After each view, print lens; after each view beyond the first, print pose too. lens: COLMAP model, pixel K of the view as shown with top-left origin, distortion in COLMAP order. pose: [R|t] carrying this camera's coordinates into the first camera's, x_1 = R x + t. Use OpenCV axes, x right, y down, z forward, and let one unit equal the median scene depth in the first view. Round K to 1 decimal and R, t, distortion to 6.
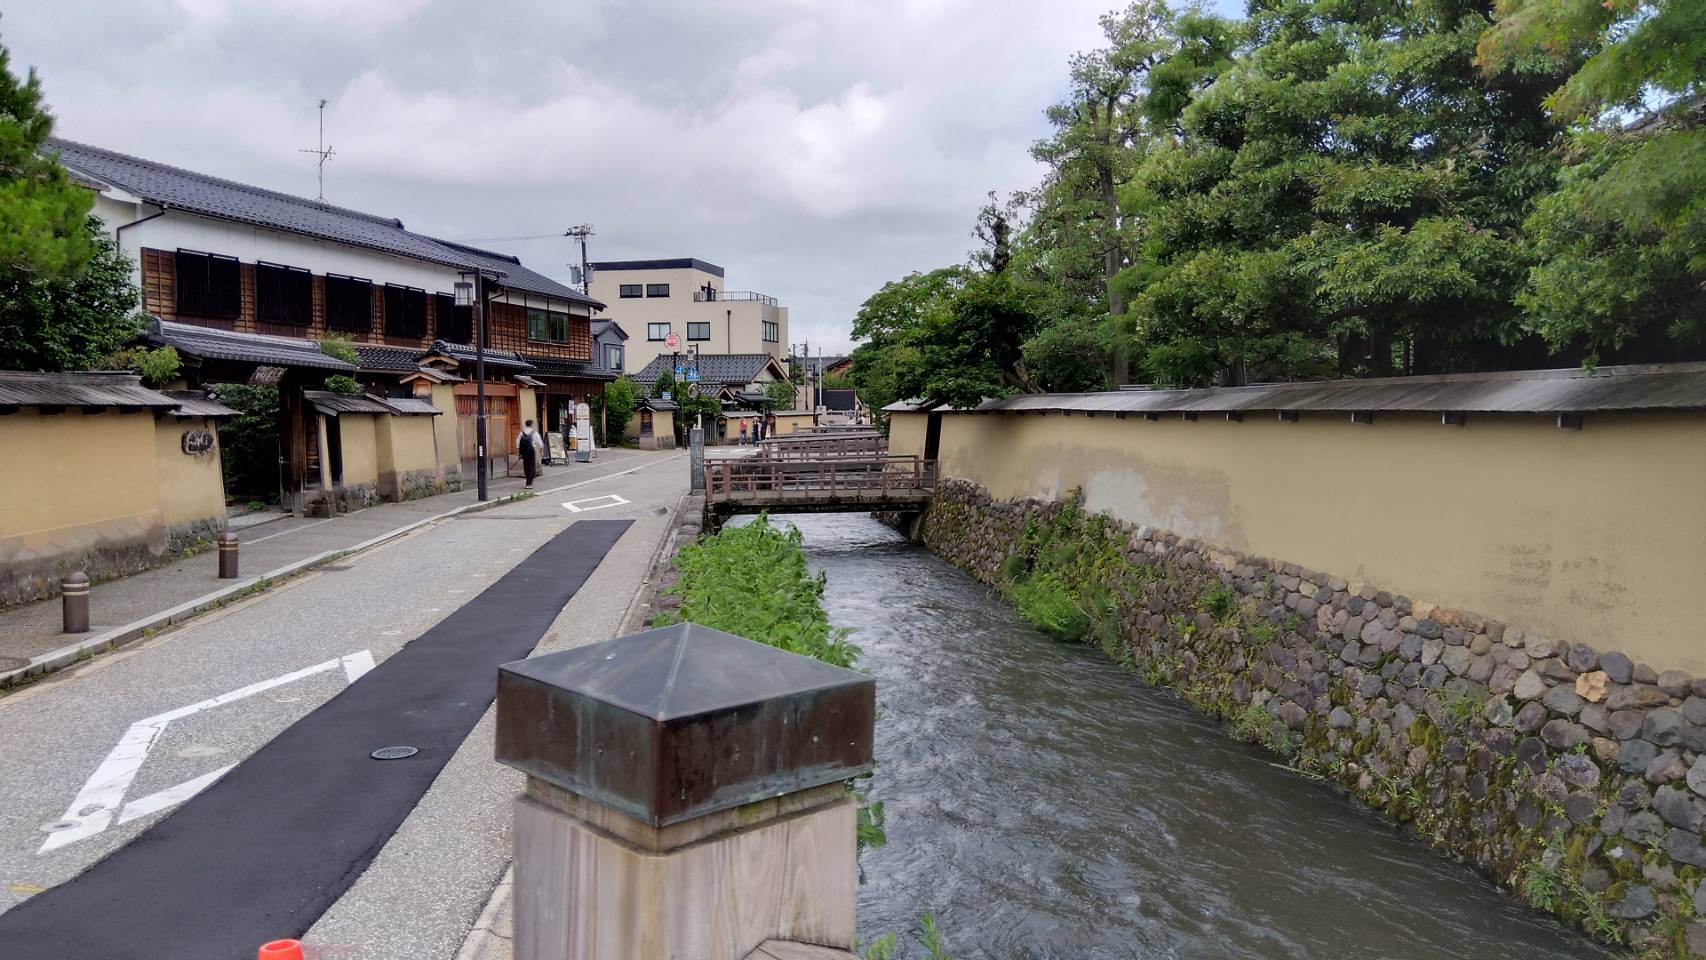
lens RADIAL K [[1235.6, 0, 847.8], [0, 1235.6, 481.4], [0, 0, 1]] dist [0.135973, -0.117266]
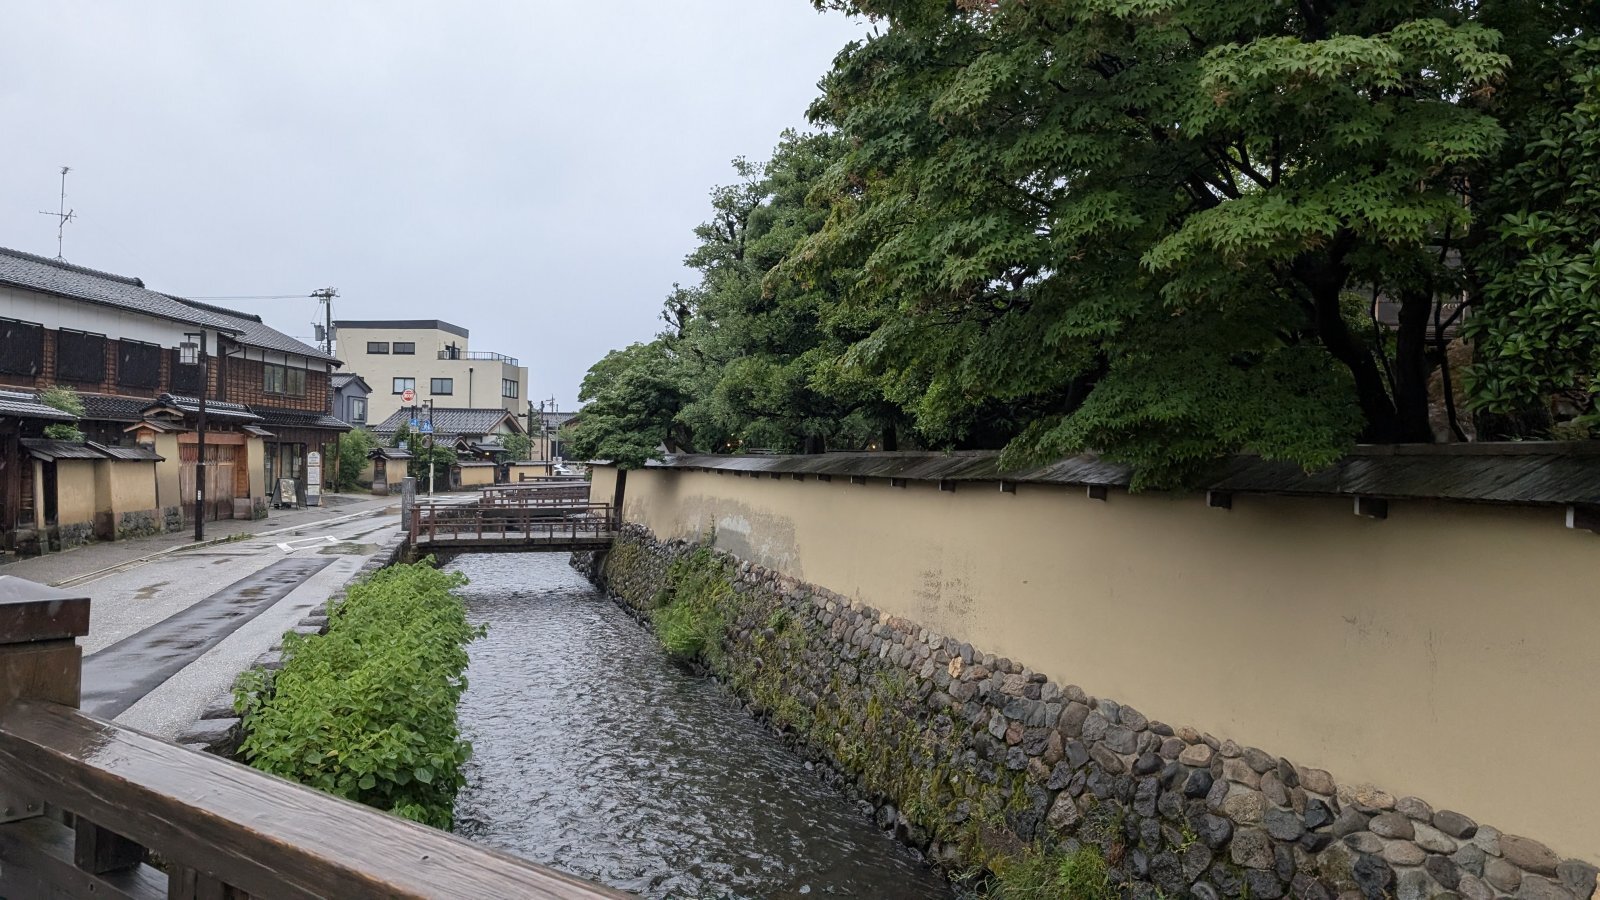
lens RADIAL K [[1158.8, 0, 795.2], [0, 1158.8, 451.3], [0, 0, 1]] dist [0.135973, -0.117266]
pose [[0.989027, 0.019976, 0.146380, 0.060618], [-0.010357, 0.997754, -0.066179, 0.001065], [-0.147373, 0.063937, 0.987012, -0.095720]]
